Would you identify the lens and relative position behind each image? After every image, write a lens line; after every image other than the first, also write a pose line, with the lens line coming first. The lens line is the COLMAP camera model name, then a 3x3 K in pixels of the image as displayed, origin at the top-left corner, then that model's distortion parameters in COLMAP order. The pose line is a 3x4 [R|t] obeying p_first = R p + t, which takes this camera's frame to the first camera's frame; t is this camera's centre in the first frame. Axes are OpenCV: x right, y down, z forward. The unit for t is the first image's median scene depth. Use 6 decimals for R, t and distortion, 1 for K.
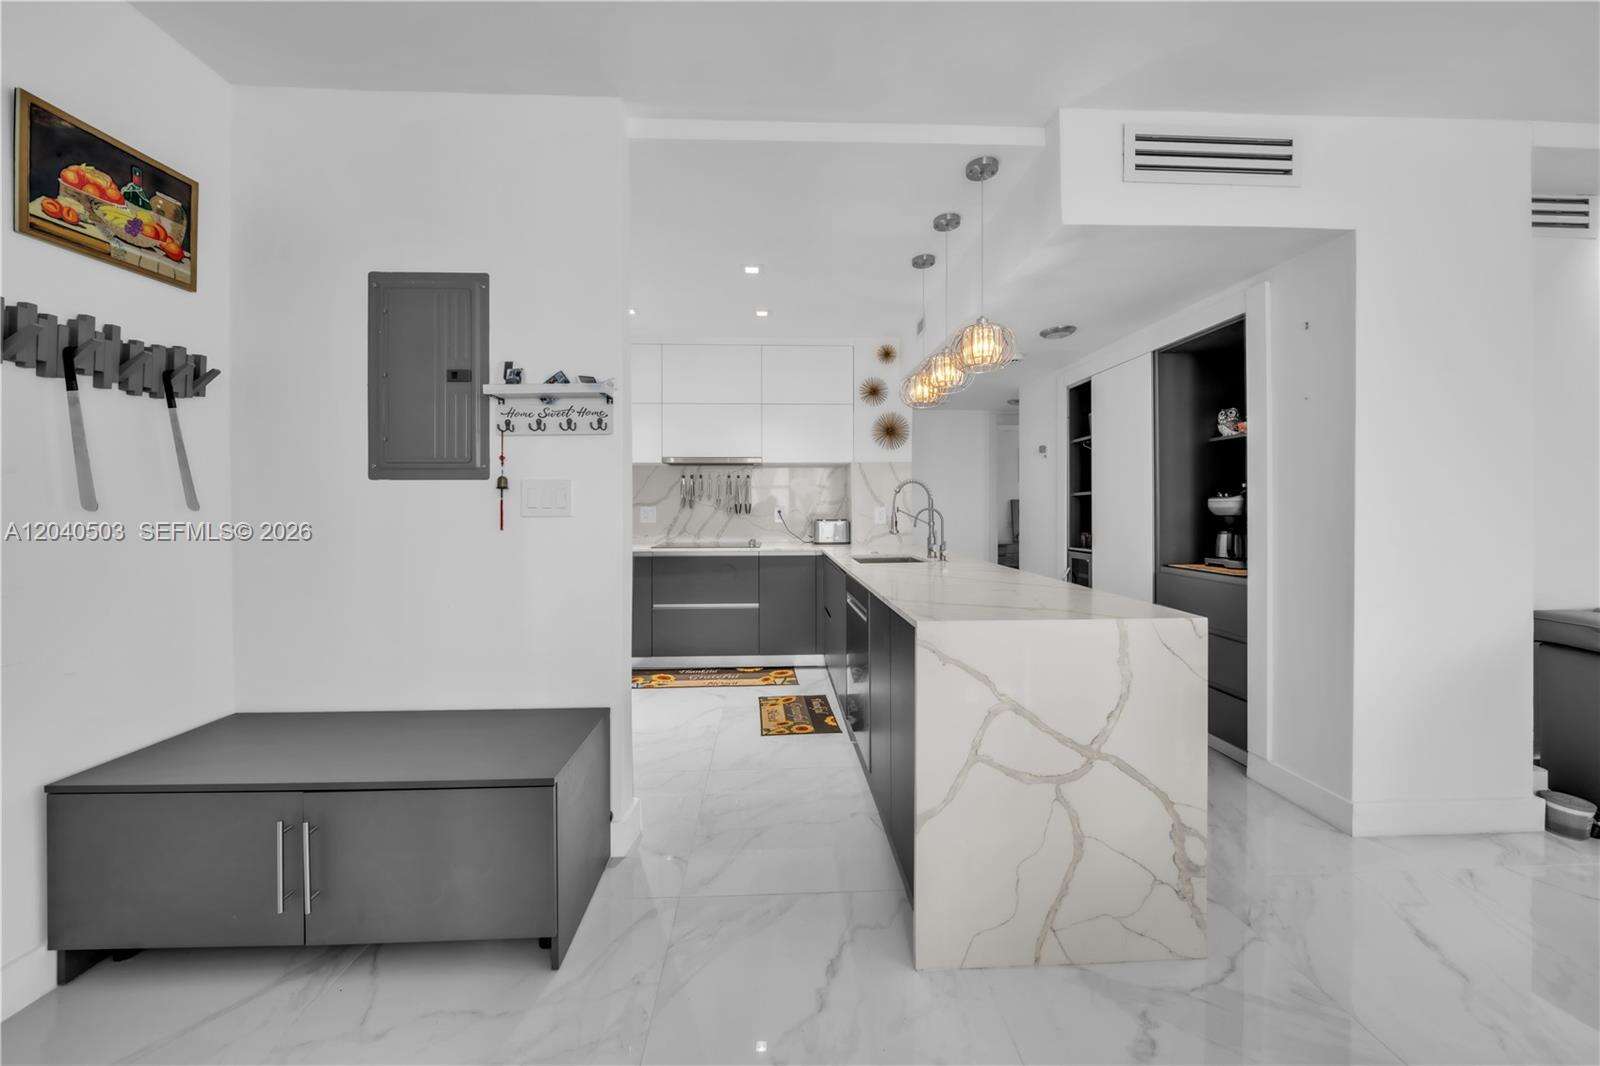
lens RADIAL K [[560.5, 0, 799.4], [0, 560.5, 506.6], [0, 0, 1]] dist [-0.005226, 0.000570]
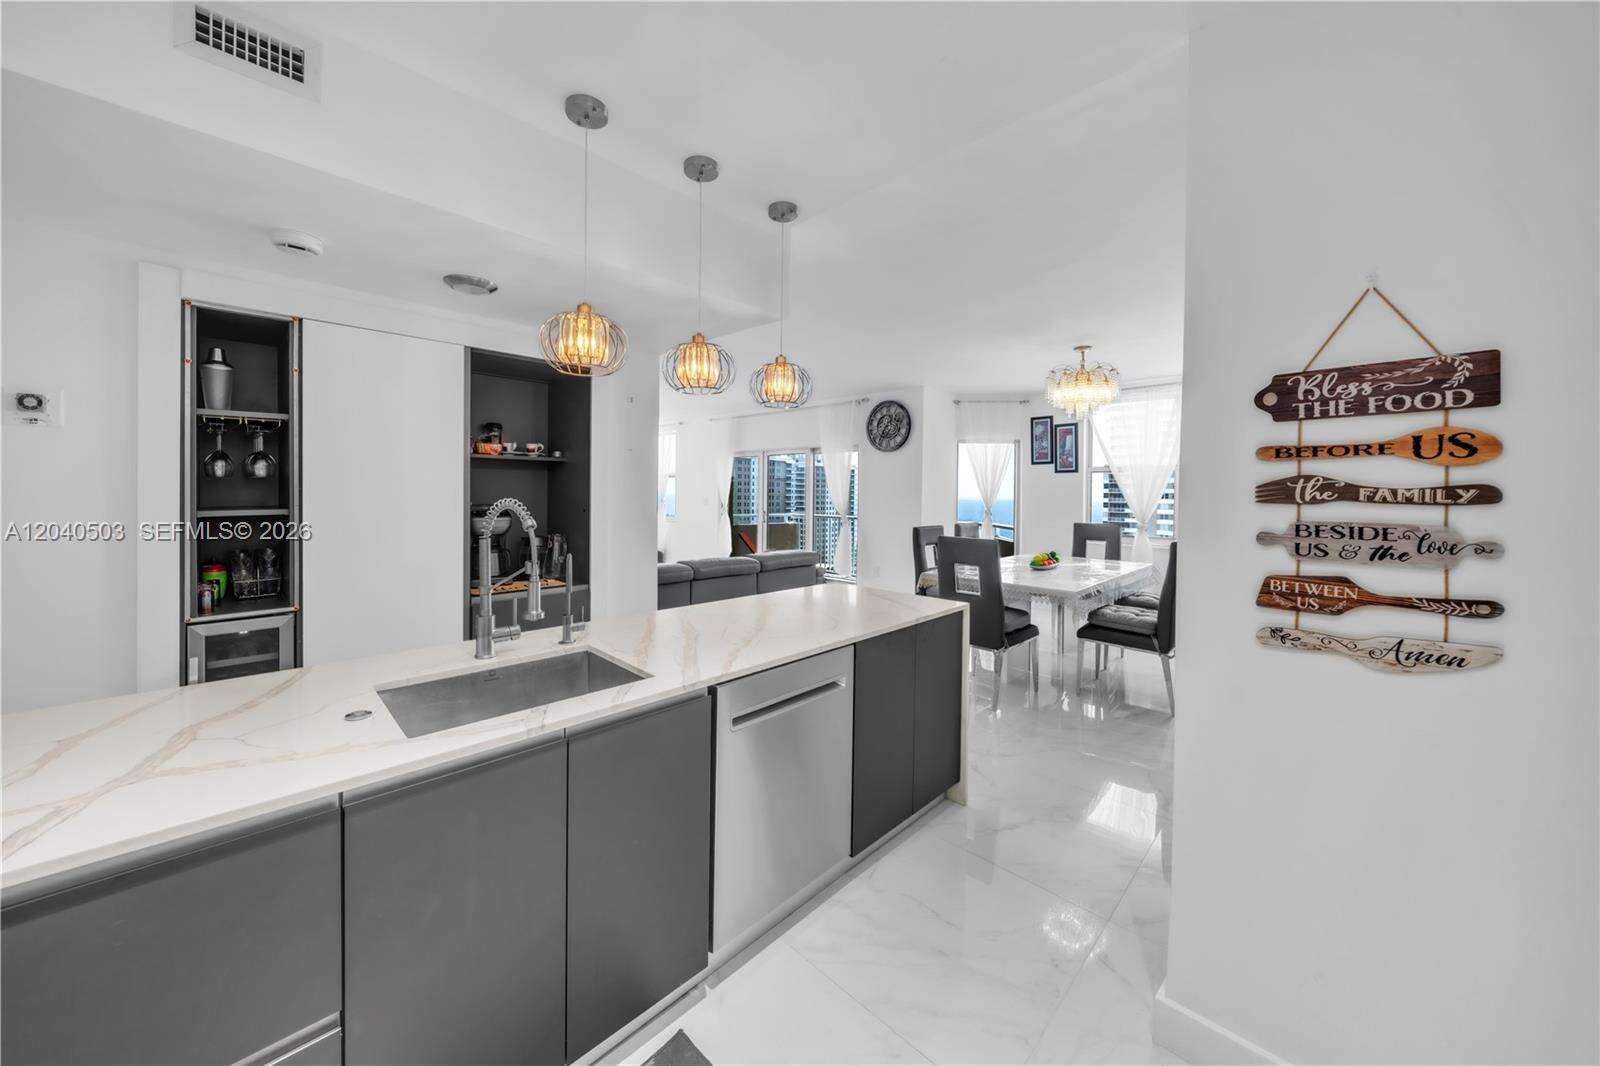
lens RADIAL K [[560.5, 0, 785.3], [0, 560.5, 500.4], [0, 0, 1]] dist [-0.005226, 0.000570]
pose [[-0.664174, -0.014870, 0.747430, -0.327981], [-0.010660, 0.999889, 0.010420, -0.058289], [-0.747502, -0.001047, -0.664259, 1.201425]]
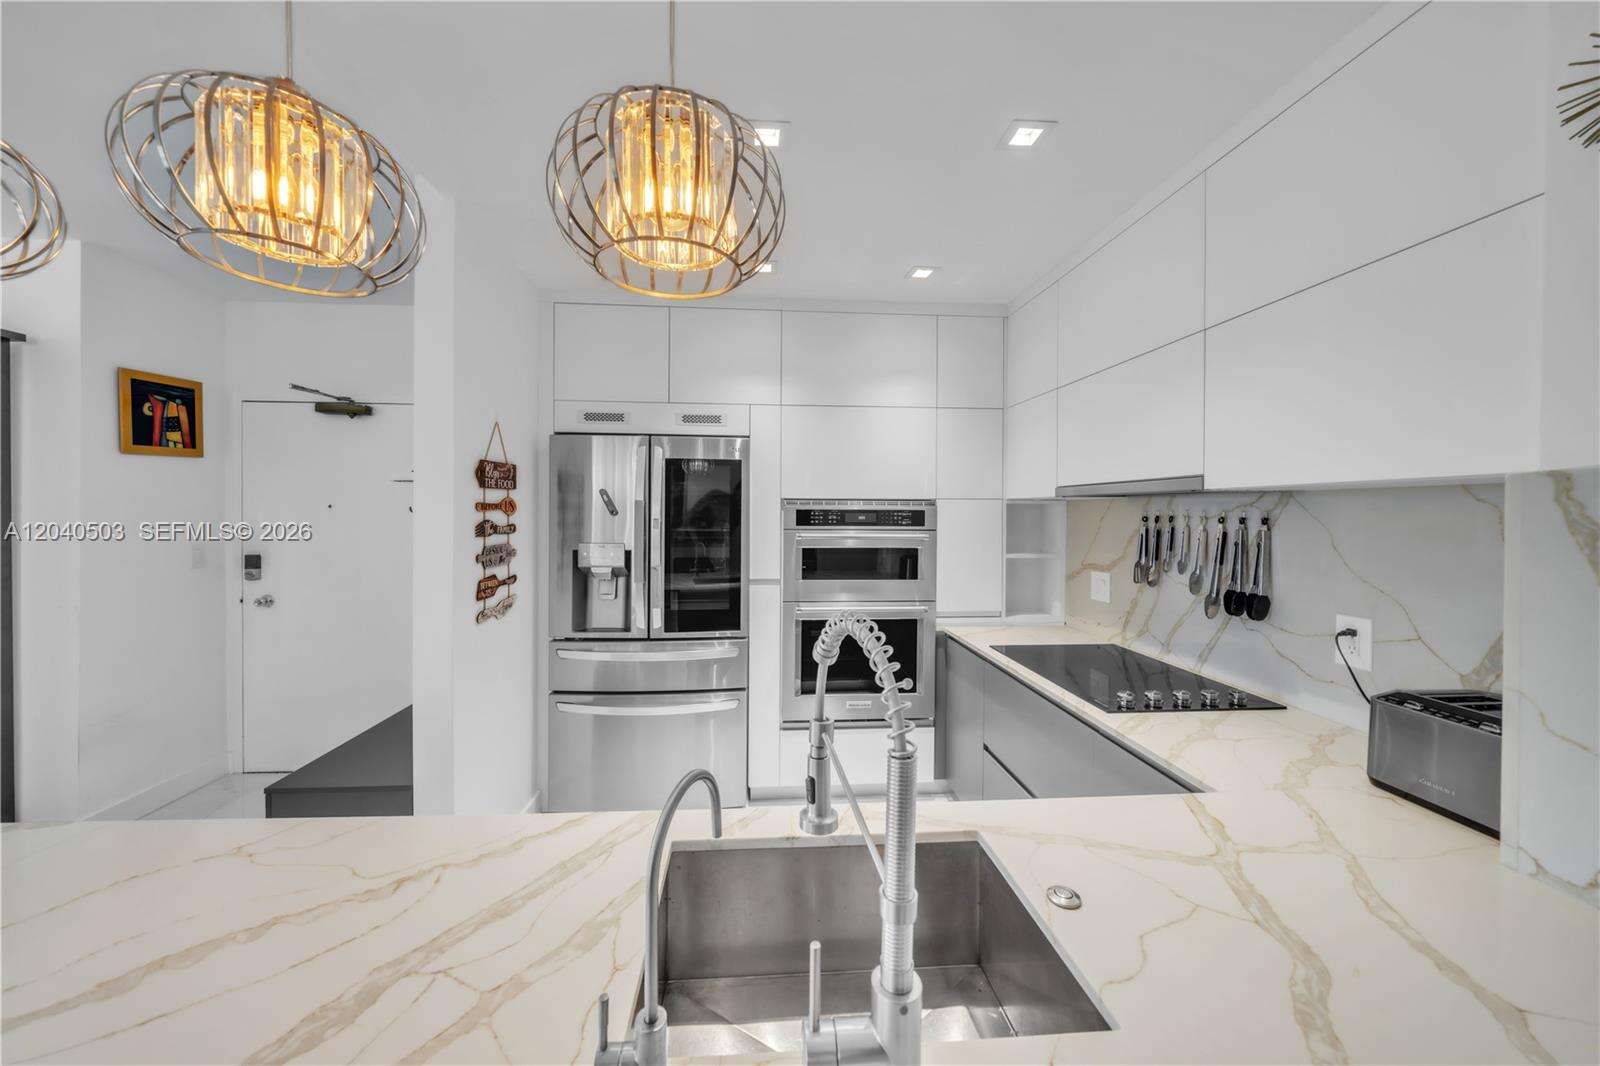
lens RADIAL K [[560.5, 0, 782.8], [0, 560.5, 515.9], [0, 0, 1]] dist [-0.005226, 0.000570]
pose [[0.014738, 0.010367, -0.999838, 0.423539], [-0.005481, 0.999932, 0.010287, -0.090246], [0.999876, 0.005329, 0.014794, 1.023406]]
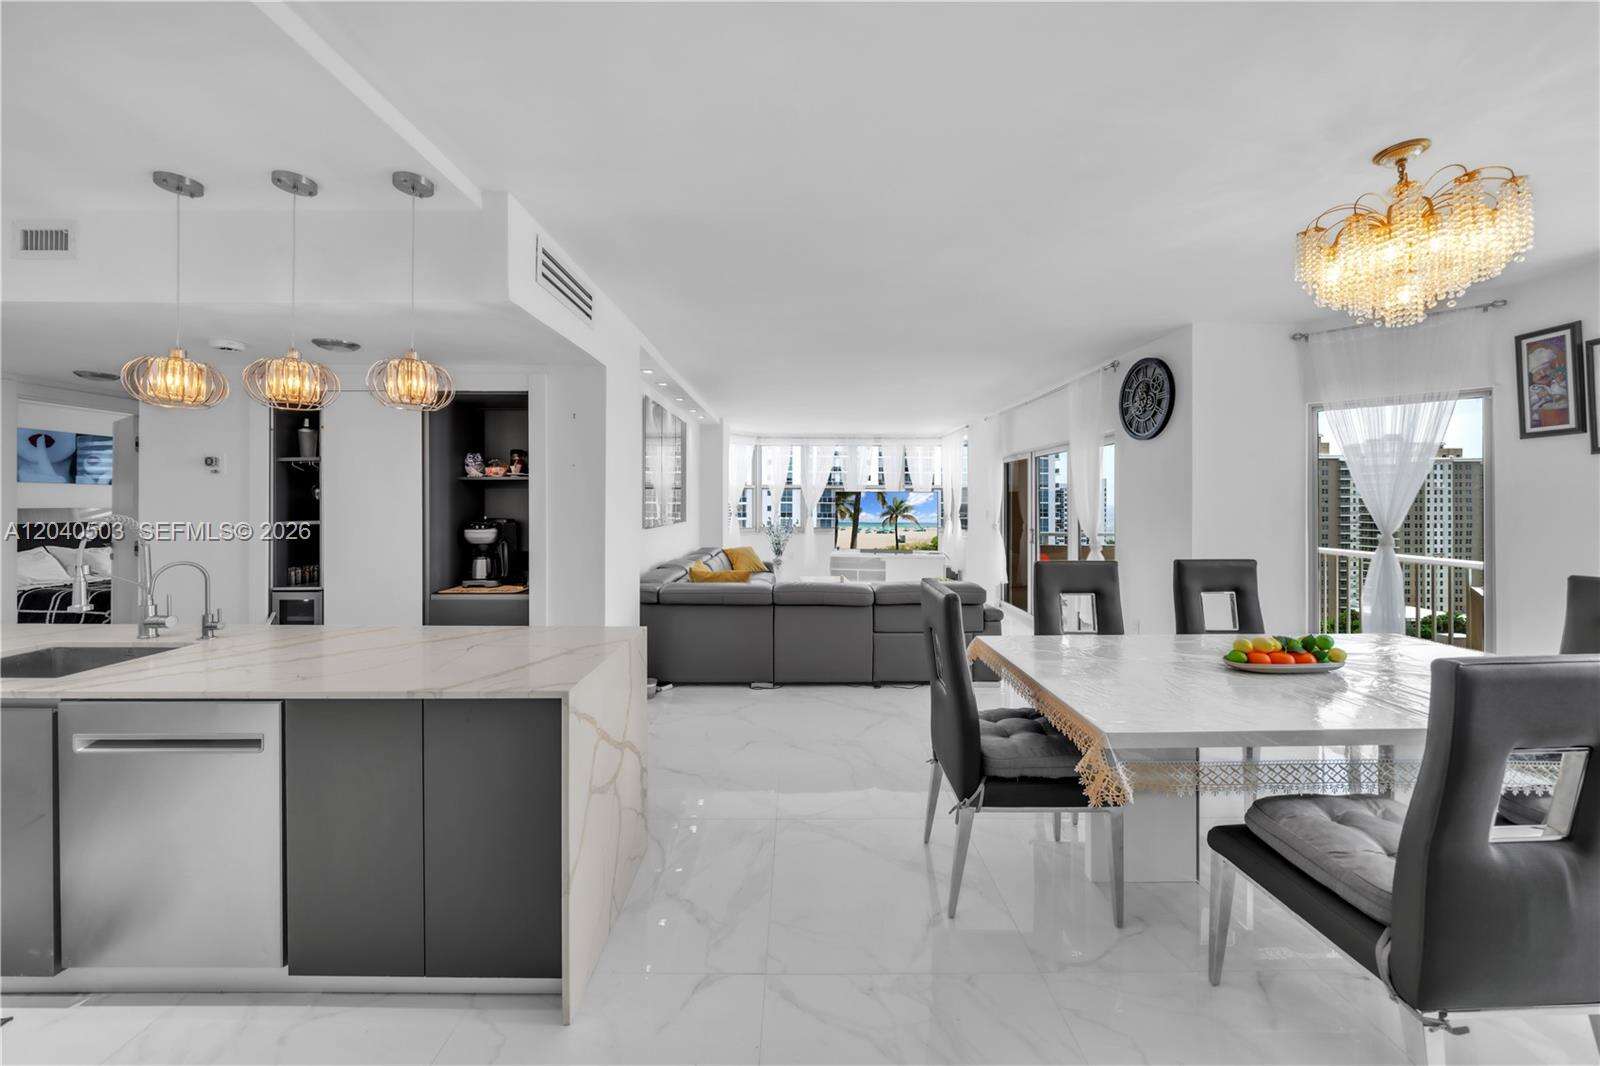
lens RADIAL K [[560.5, 0, 797.4], [0, 560.5, 504.3], [0, 0, 1]] dist [-0.005226, 0.000570]
pose [[0.052787, -0.000727, 0.998606, -0.381258], [-0.002811, 0.999996, 0.000877, -0.067676], [-0.998602, -0.002854, 0.052785, 0.242036]]
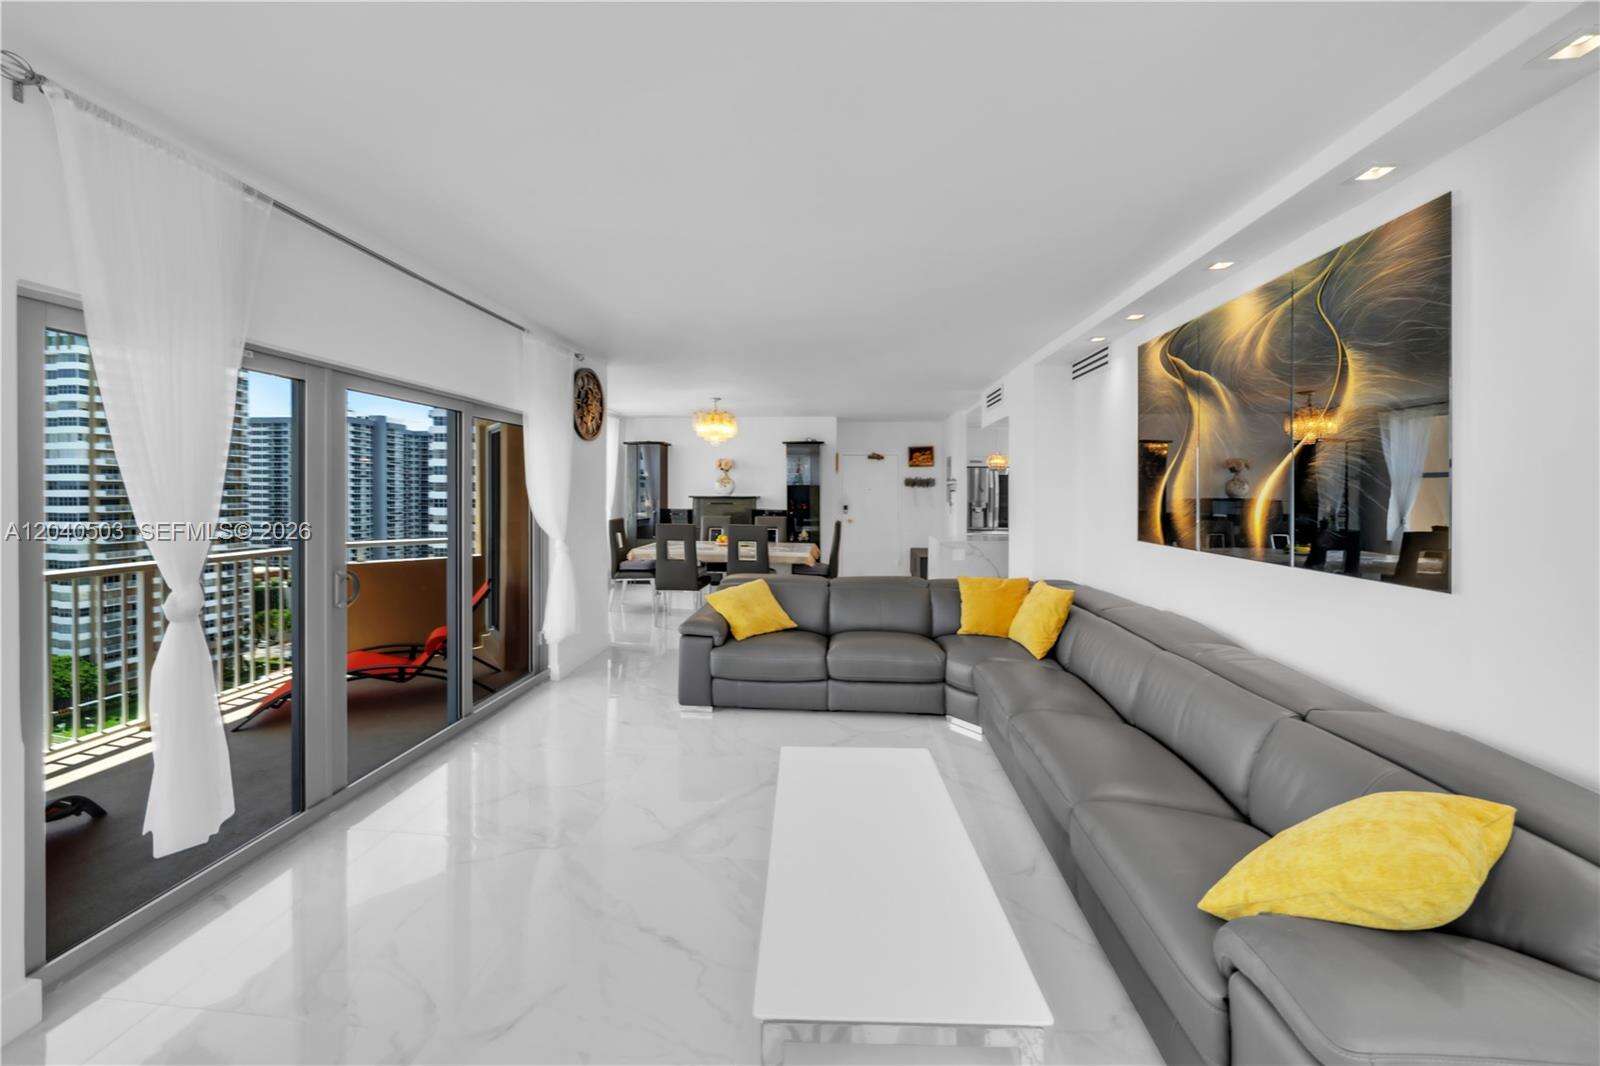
lens RADIAL K [[564.6, 0, 780.5], [0, 564.6, 499.3], [0, 0, 1]] dist [-0.009008, 0.000399]
pose [[-0.161352, 0.018875, -0.986716, 2.484382], [-0.003780, 0.999798, 0.019743, -0.098048], [0.986890, 0.006916, -0.161248, 0.239613]]
